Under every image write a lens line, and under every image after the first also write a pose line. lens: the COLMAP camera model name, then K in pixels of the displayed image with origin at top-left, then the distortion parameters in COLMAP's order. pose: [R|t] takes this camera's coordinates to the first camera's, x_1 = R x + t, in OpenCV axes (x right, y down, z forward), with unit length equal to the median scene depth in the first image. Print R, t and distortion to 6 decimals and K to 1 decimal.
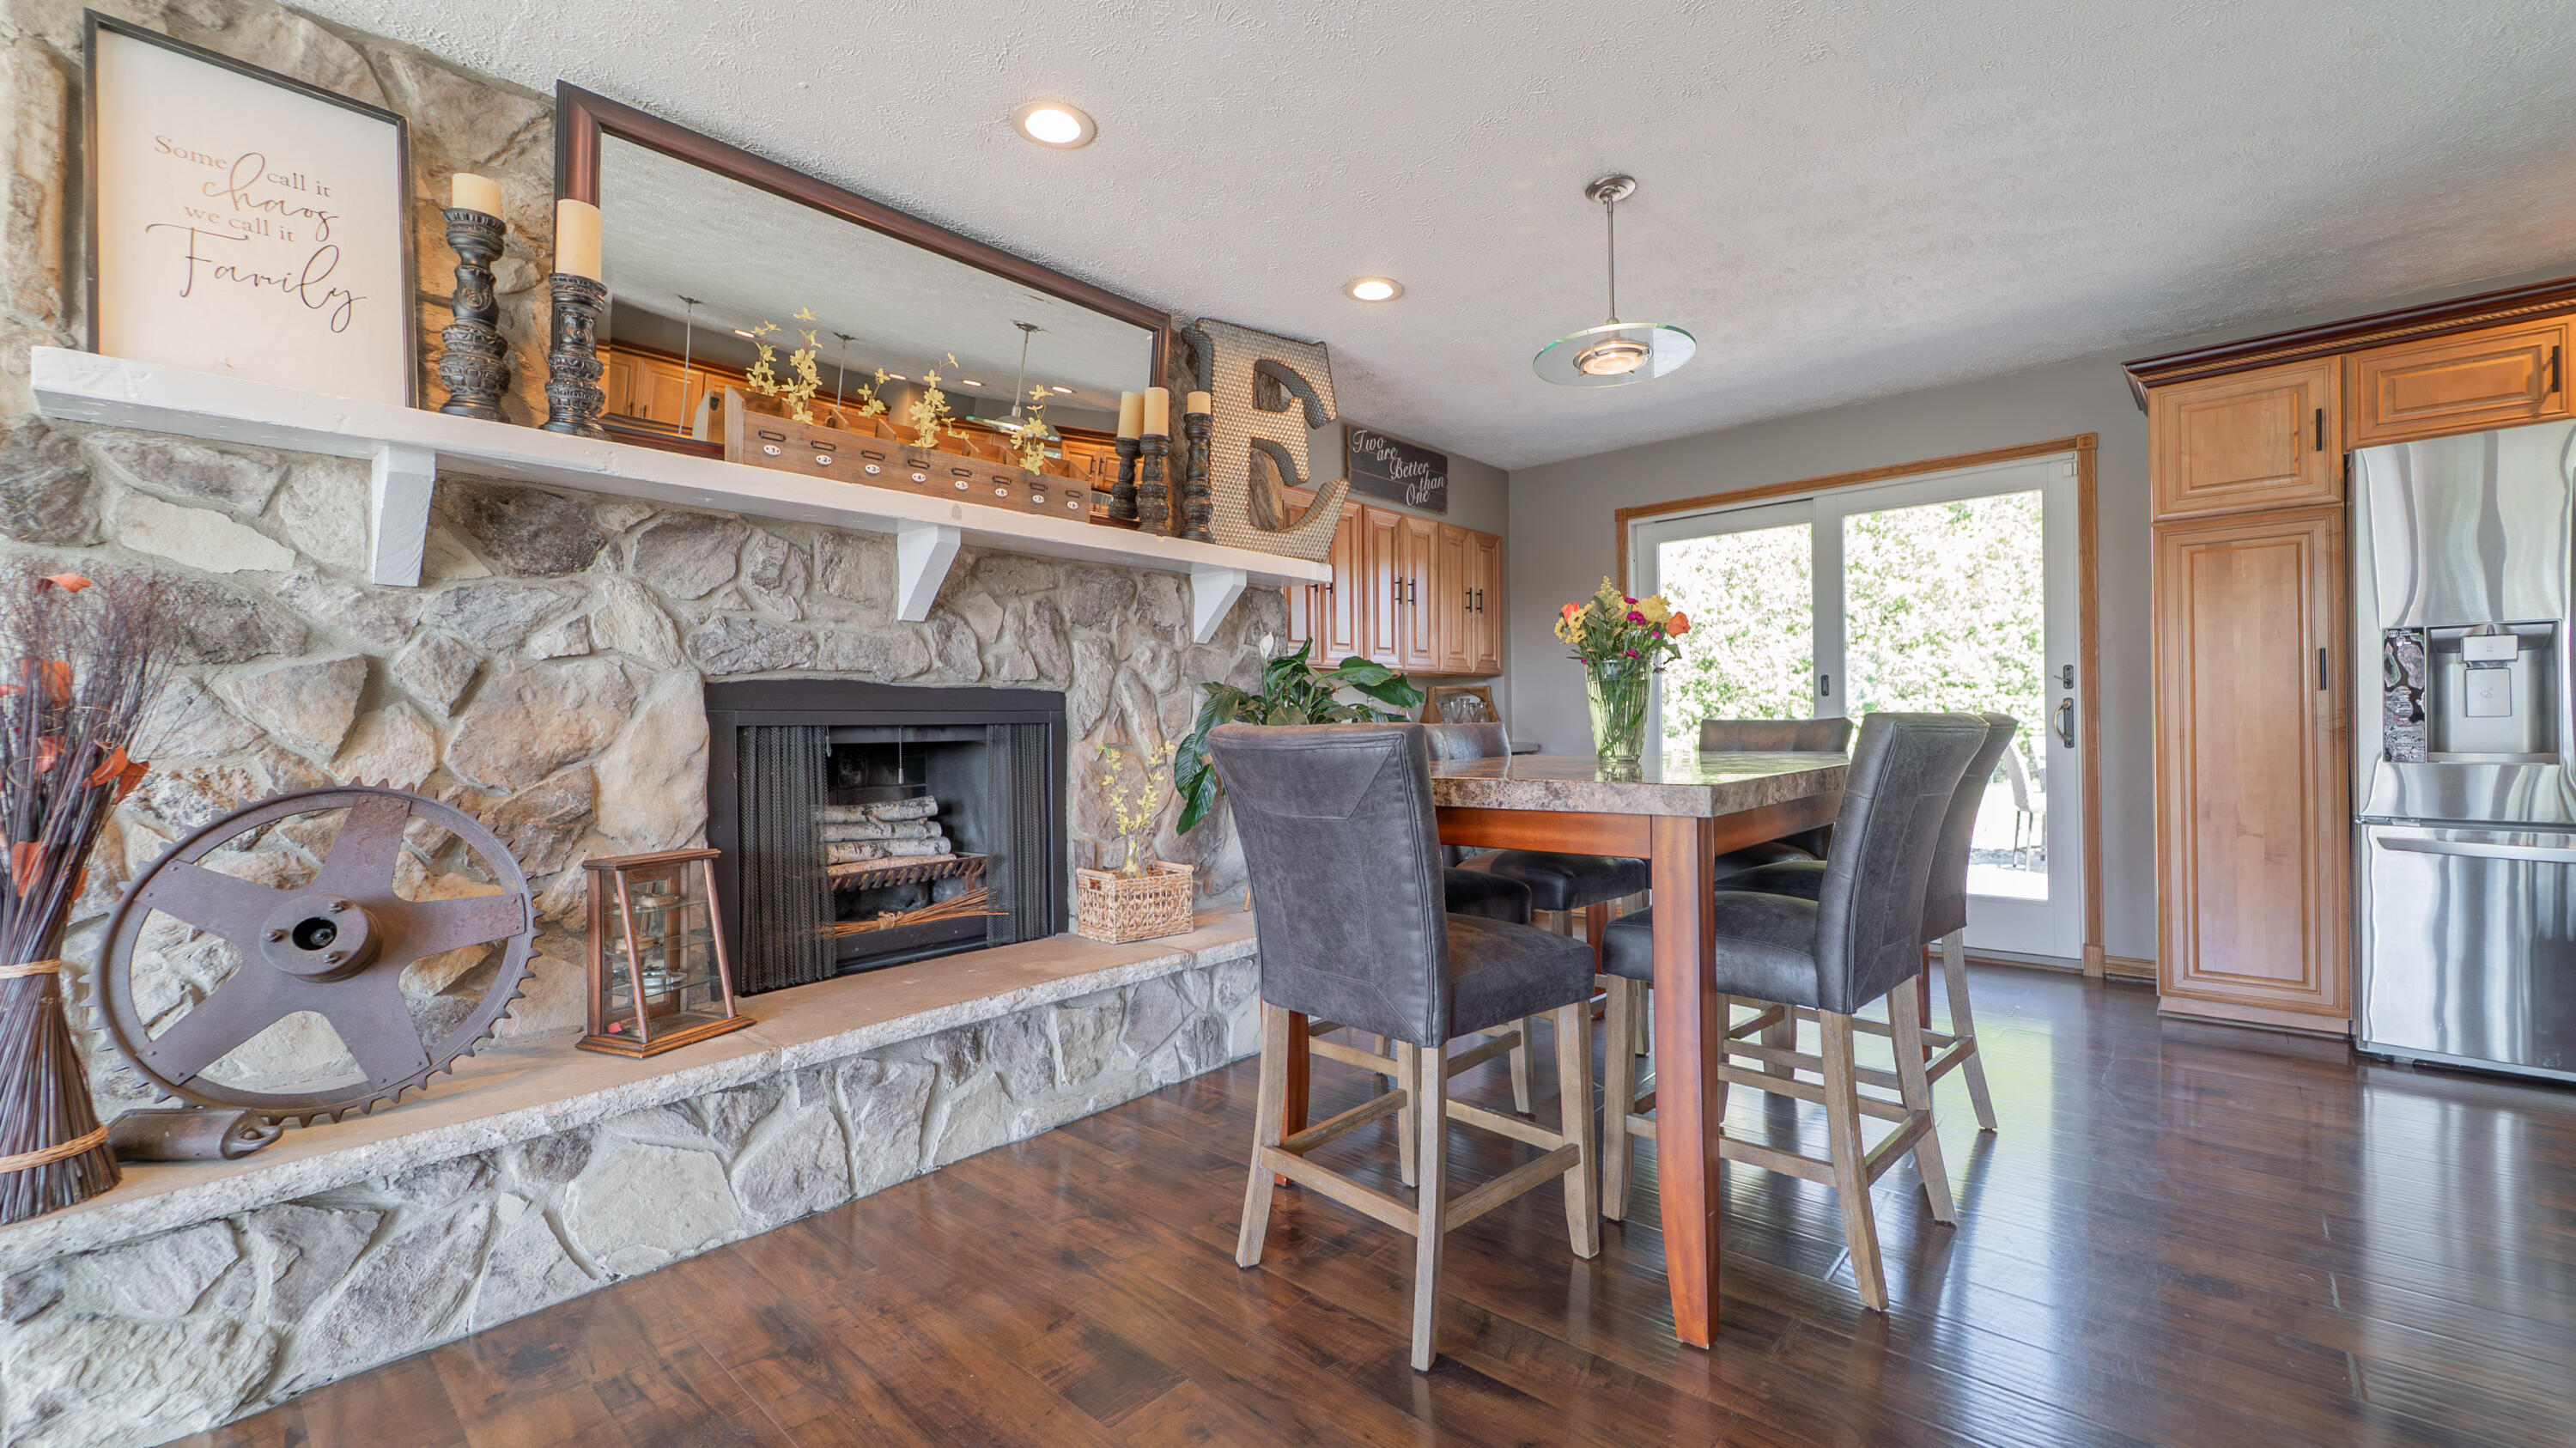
lens RADIAL K [[1030.3, 0, 1292.9], [0, 1030.3, 728.2], [0, 0, 1]] dist [0.001380, -0.001466]
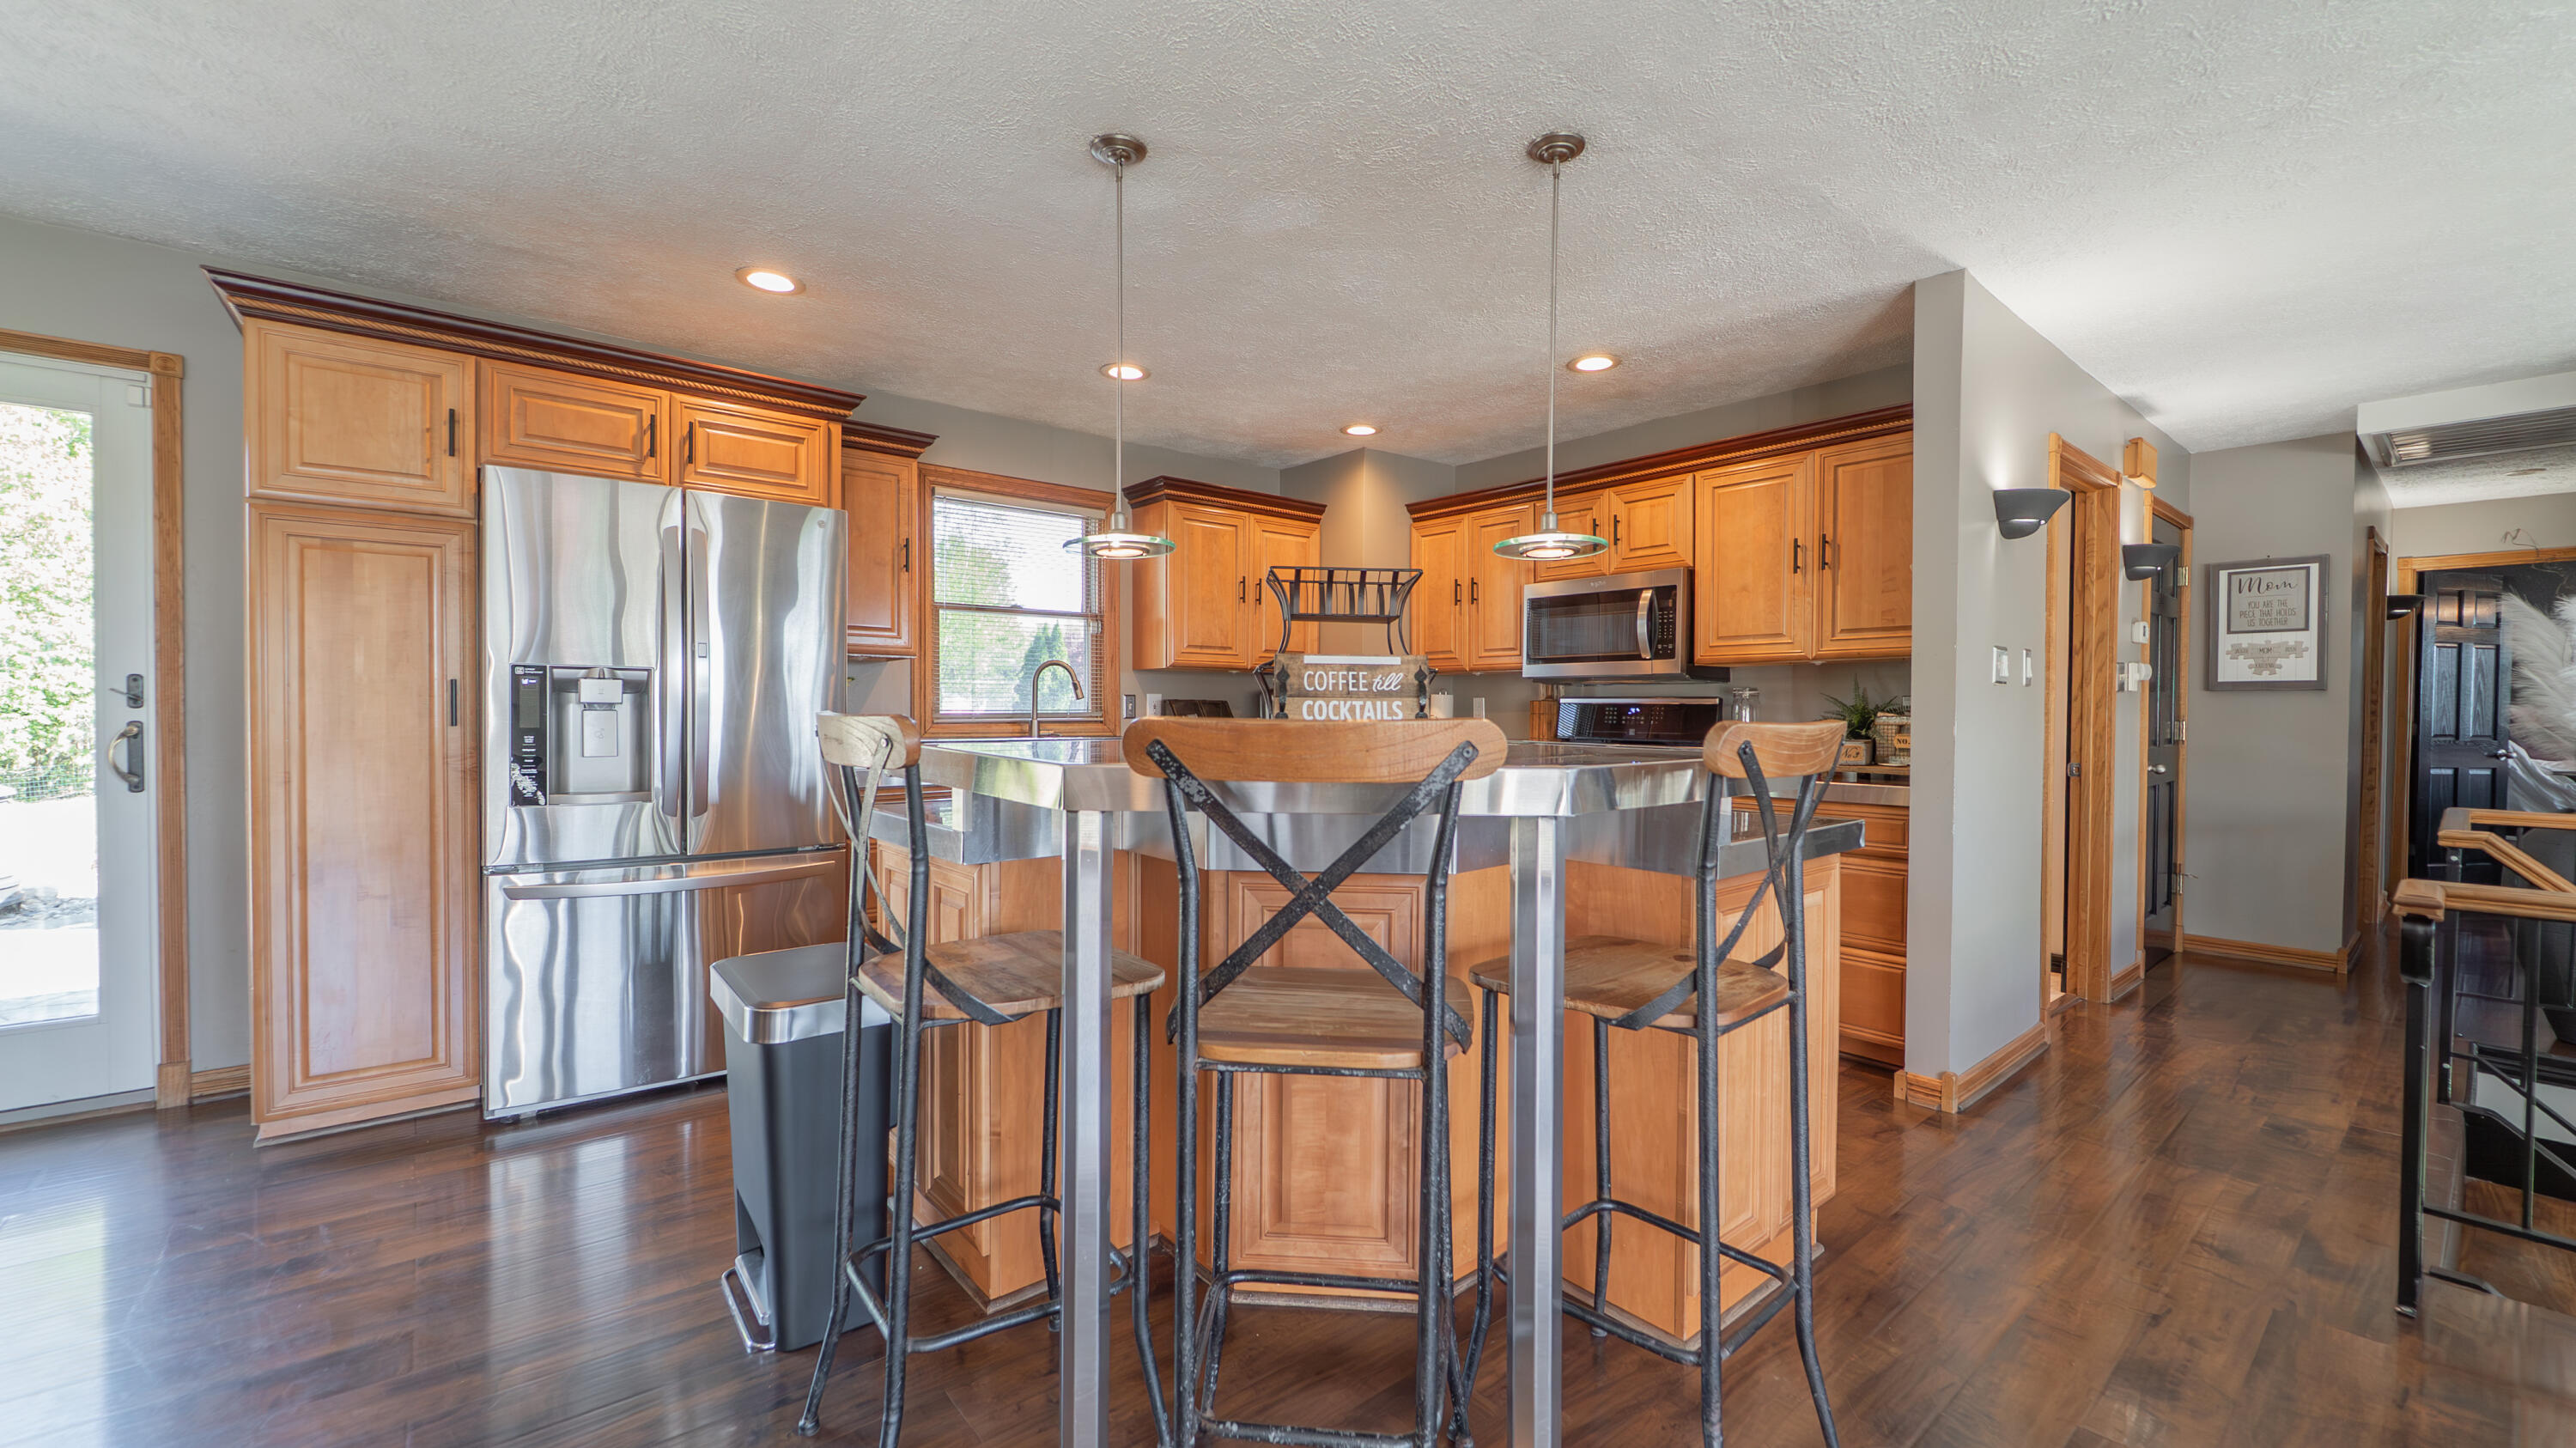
lens RADIAL K [[1030.3, 0, 1296.9], [0, 1030.3, 727.4], [0, 0, 1]] dist [0.001380, -0.001466]
pose [[0.139661, -0.003042, 0.990195, 0.290638], [-0.010731, 0.999932, 0.004585, -0.063609], [-0.990141, -0.011266, 0.139619, 0.203111]]
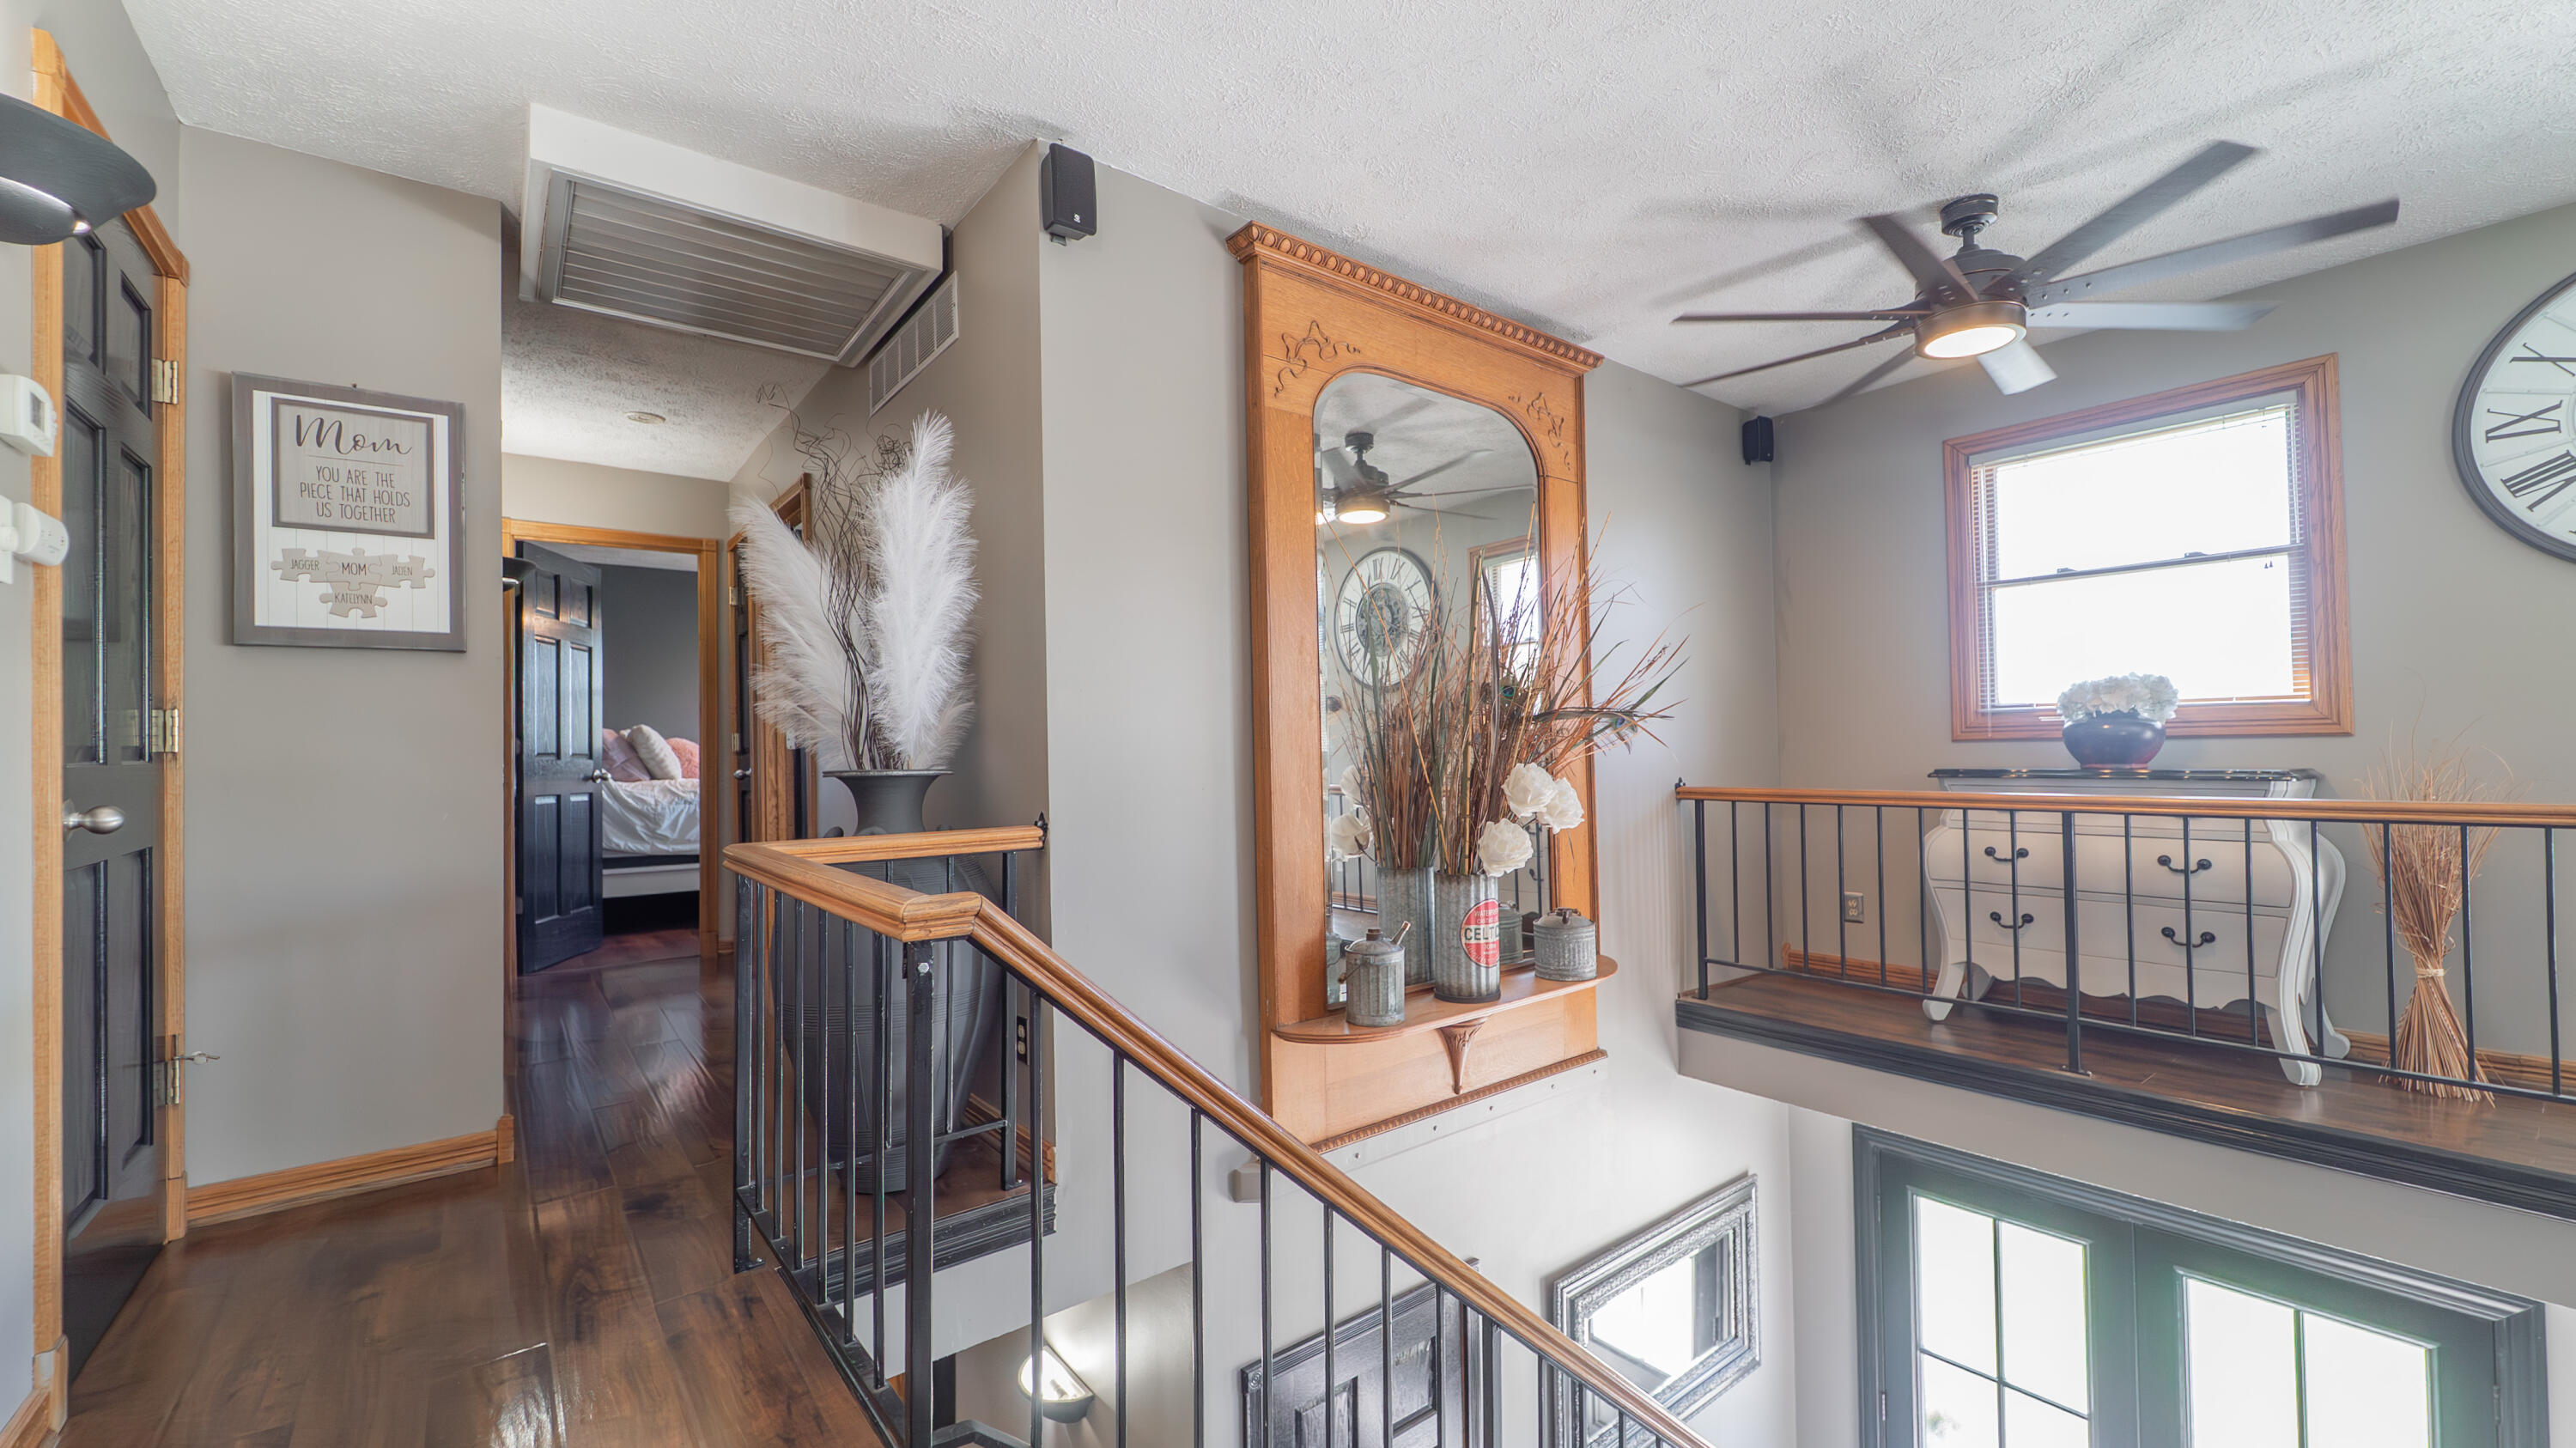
lens RADIAL K [[1030.3, 0, 1301.9], [0, 1030.3, 730.2], [0, 0, 1]] dist [0.001380, -0.001466]
pose [[-0.984869, 0.036102, 0.169497, 1.484234], [0.032715, 0.999206, -0.022733, -0.012603], [-0.170184, -0.016844, -0.985268, -0.564090]]
